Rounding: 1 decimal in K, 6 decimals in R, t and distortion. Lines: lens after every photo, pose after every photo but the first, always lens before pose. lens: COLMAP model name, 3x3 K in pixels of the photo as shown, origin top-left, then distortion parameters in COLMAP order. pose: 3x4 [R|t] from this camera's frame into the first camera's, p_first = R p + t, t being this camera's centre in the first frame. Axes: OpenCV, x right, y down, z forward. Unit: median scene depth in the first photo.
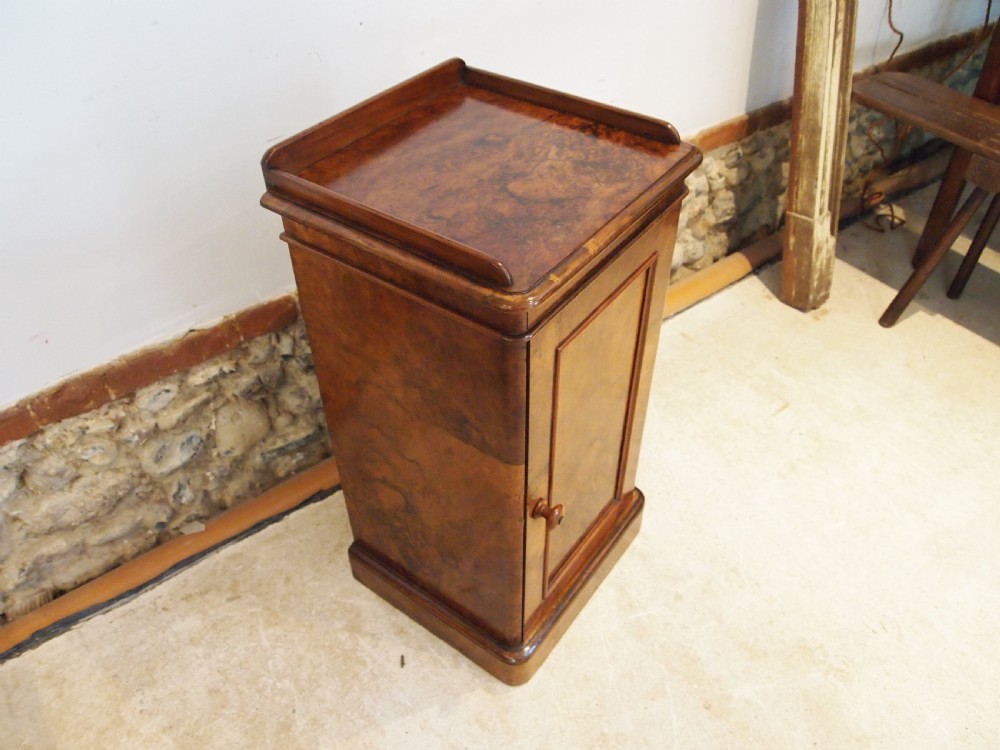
lens RADIAL K [[796.4, 0, 500.0], [0, 796.4, 375.0], [0, 0, 1]] dist [-0.055048, 0.007438]
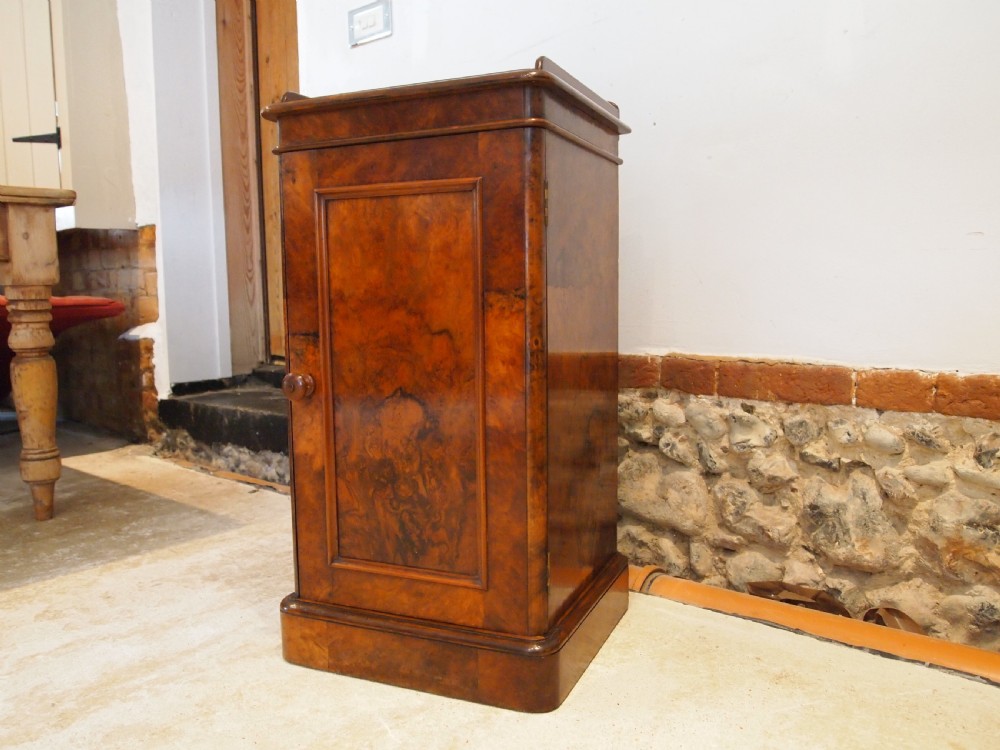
lens RADIAL K [[796.4, 0, 500.0], [0, 796.4, 375.0], [0, 0, 1]] dist [-0.055048, 0.007438]
pose [[0.222161, 0.115254, -0.968174, 0.826595], [-0.649725, 0.757886, -0.058868, 0.043117], [0.726981, 0.642125, 0.243256, 0.696316]]
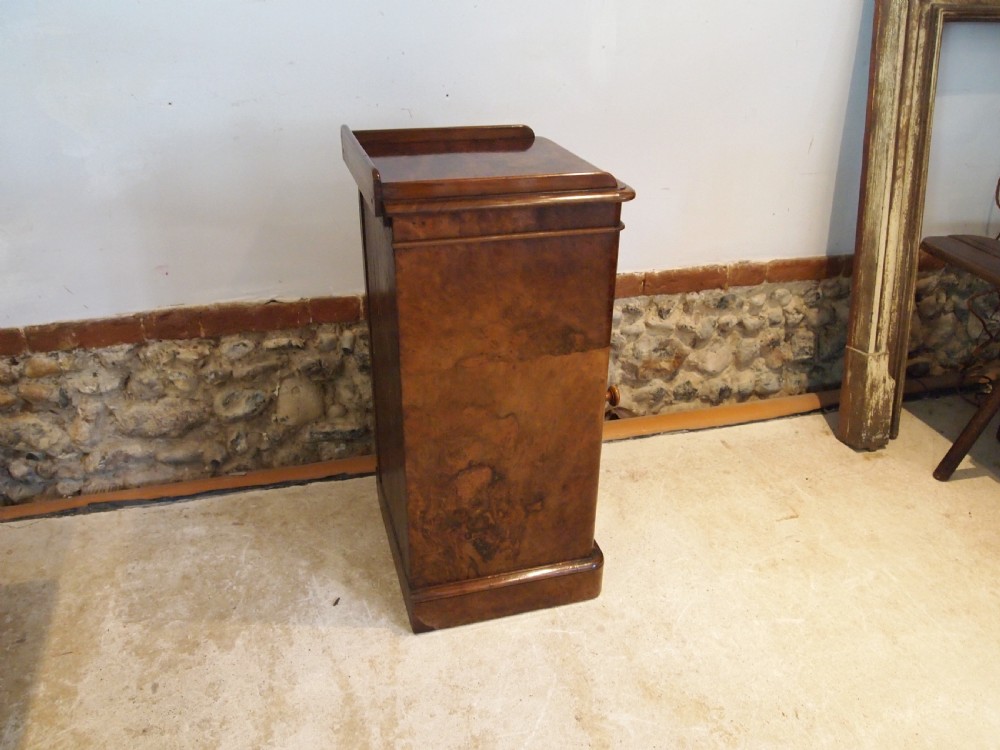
lens RADIAL K [[796.4, 0, 500.0], [0, 796.4, 375.0], [0, 0, 1]] dist [-0.055048, 0.007438]
pose [[0.934267, 0.193790, -0.299317, 0.347511], [-0.262830, 0.941535, -0.210791, 0.222418], [0.240968, 0.275605, 0.930578, -0.074274]]
